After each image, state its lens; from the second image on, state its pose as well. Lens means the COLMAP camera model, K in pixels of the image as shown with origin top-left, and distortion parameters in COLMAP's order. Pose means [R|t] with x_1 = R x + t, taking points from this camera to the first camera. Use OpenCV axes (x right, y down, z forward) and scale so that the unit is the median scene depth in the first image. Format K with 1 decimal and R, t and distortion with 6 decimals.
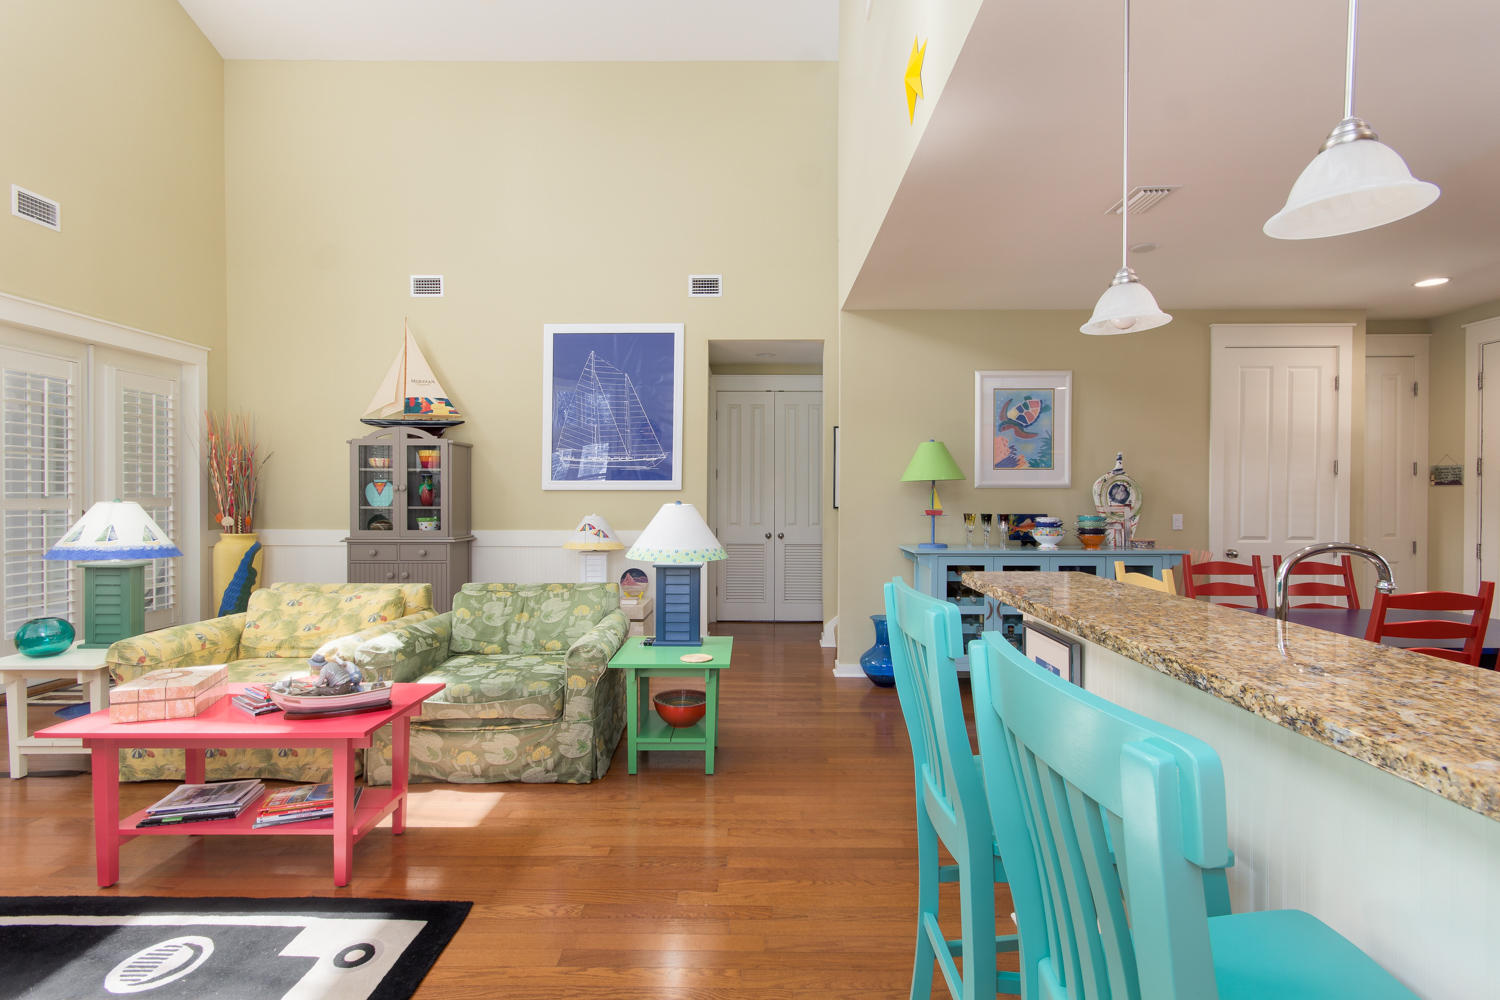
lens RADIAL K [[713.9, 0, 749.4], [0, 713.9, 500.8], [0, 0, 1]] dist [0.012807, -0.000272]
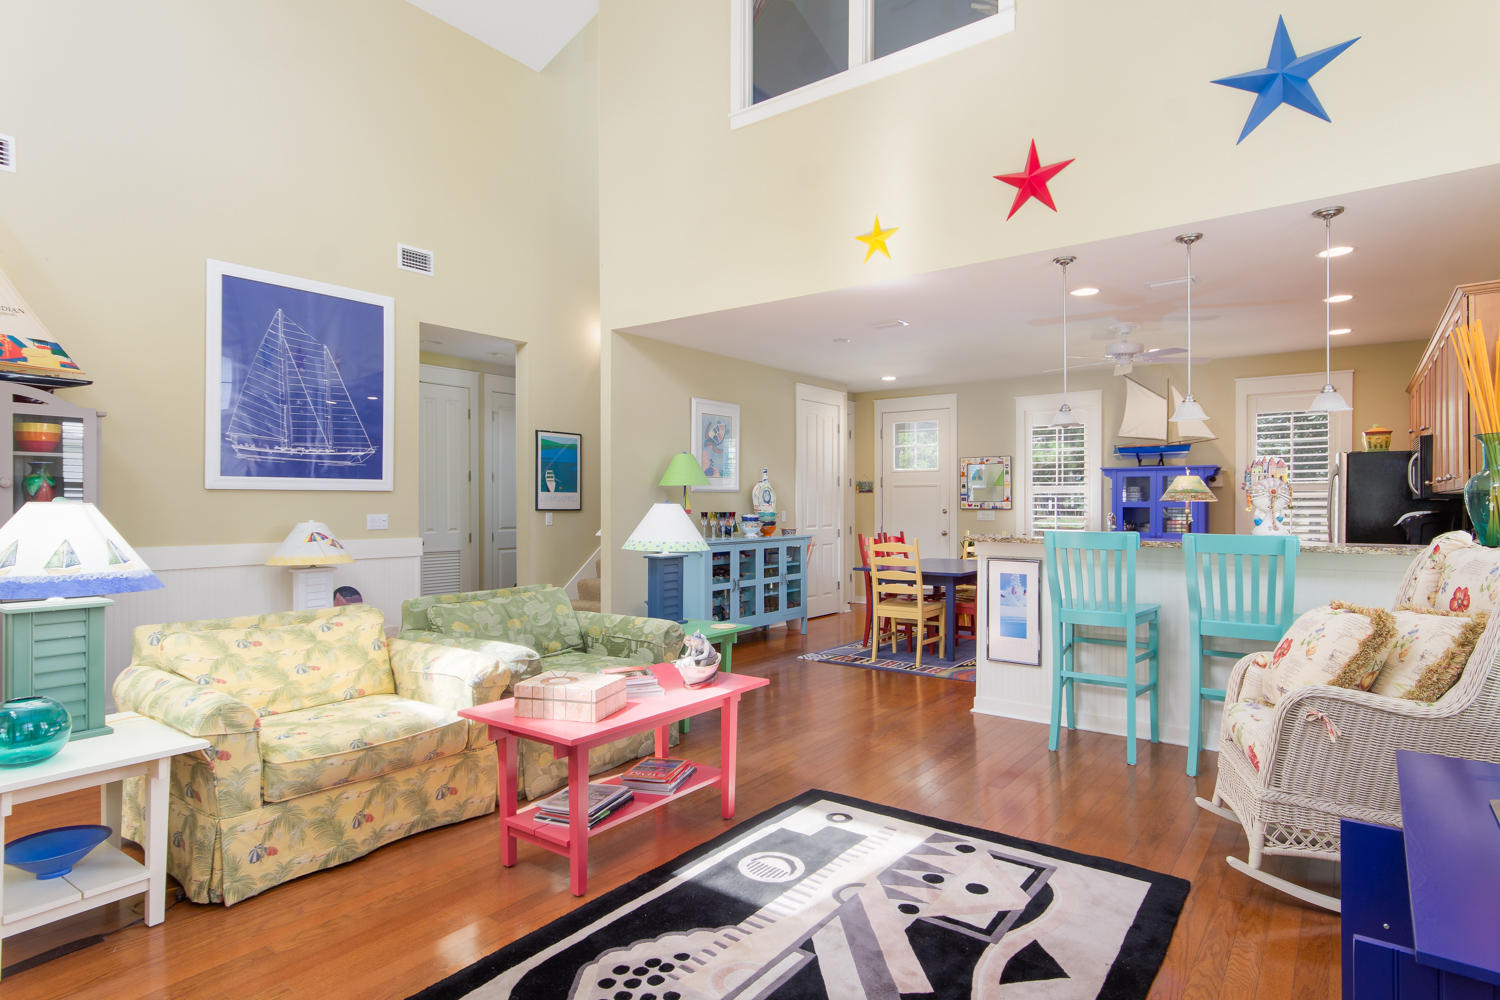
lens RADIAL K [[781.1, 0, 811.9], [0, 781.1, 498.5], [0, 0, 1]] dist [0.010002, -0.000202]
pose [[0.564175, 0.001550, 0.825653, -0.637292], [0.006432, 0.999960, -0.006273, 0.003570], [-0.825630, 0.008849, 0.564143, 0.057509]]
